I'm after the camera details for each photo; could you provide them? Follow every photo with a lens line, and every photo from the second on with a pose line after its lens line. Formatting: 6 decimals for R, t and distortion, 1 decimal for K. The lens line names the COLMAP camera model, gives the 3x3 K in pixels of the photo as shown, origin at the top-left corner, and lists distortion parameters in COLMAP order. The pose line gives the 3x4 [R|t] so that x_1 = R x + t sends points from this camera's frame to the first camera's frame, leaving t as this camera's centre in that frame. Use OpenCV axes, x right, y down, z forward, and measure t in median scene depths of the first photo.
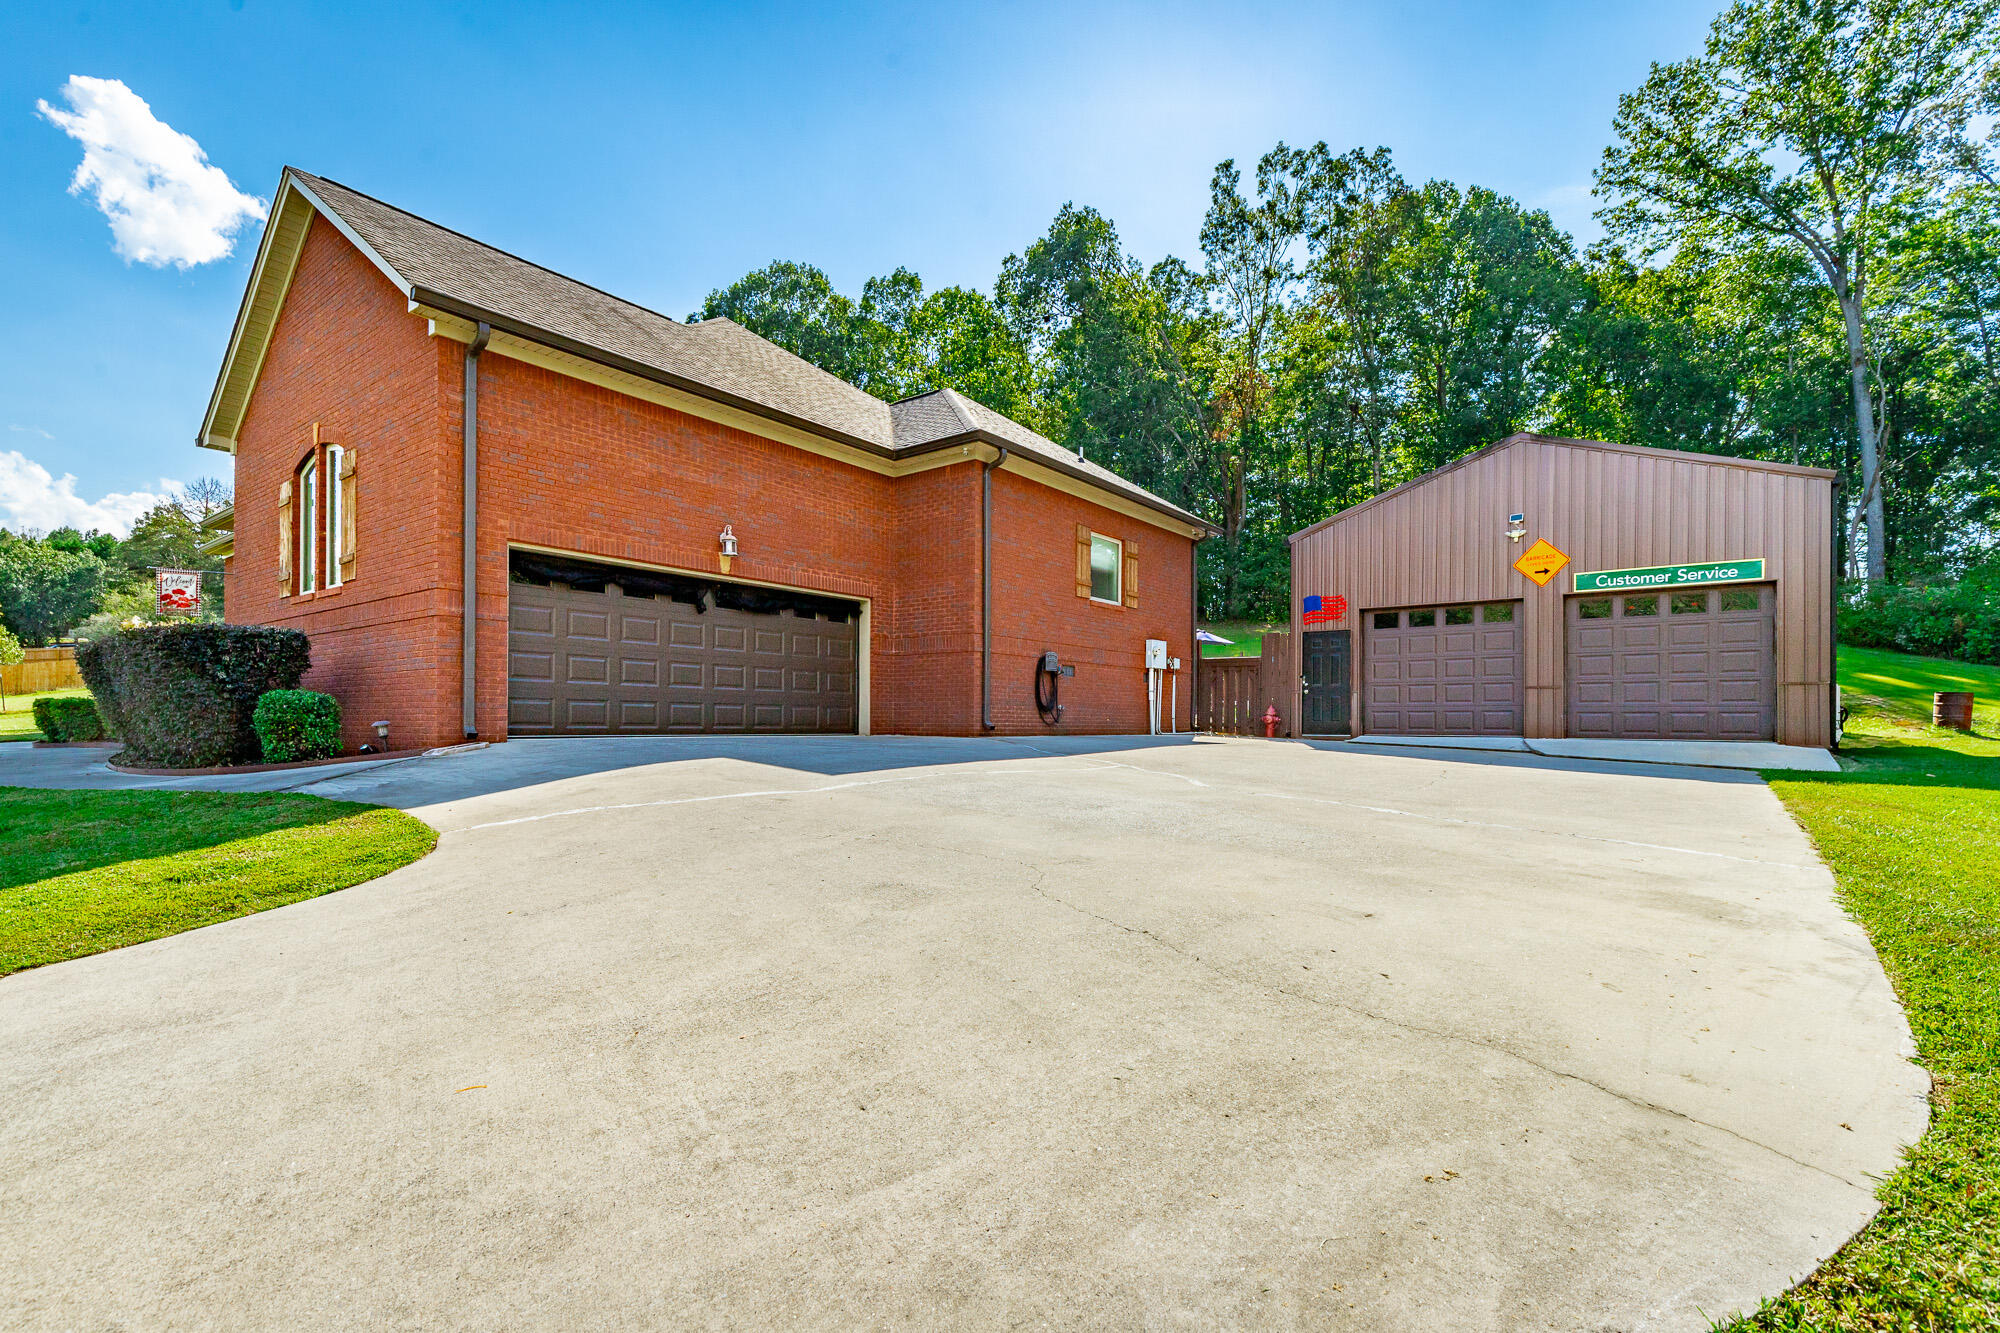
lens RADIAL K [[939.6, 0, 1002.1], [0, 939.6, 727.8], [0, 0, 1]] dist [0.000508, 0.000147]
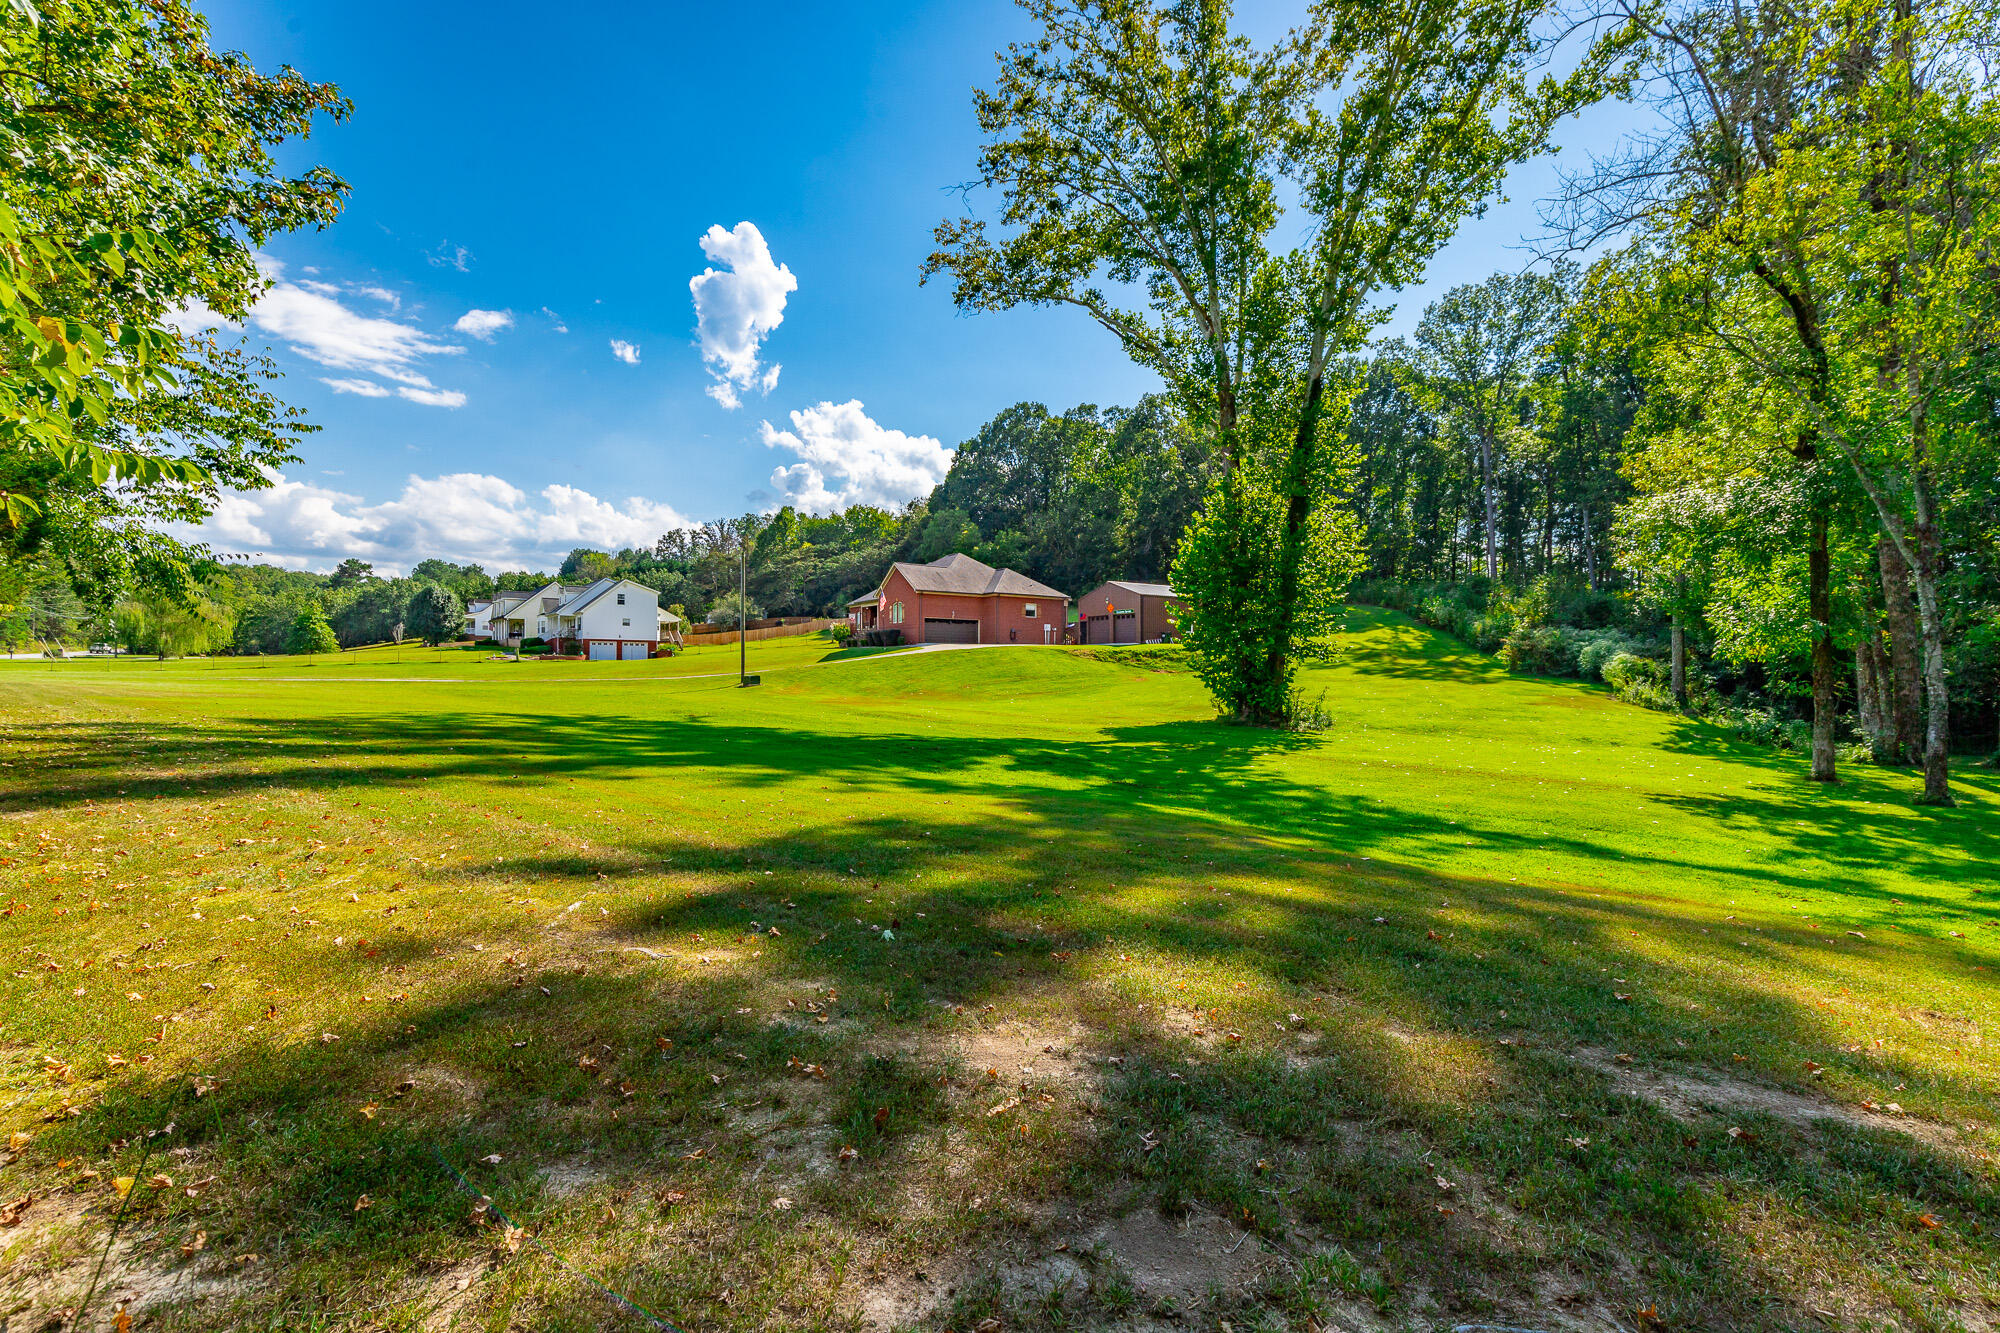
lens RADIAL K [[916.5, 0, 1001.1], [0, 916.5, 674.7], [0, 0, 1]] dist [0.000432, 0.000062]
pose [[0.948092, -0.010256, -0.317831, 1.091557], [0.009922, 0.999947, -0.002668, 0.131882], [0.317841, -0.000624, 0.948144, -2.636397]]
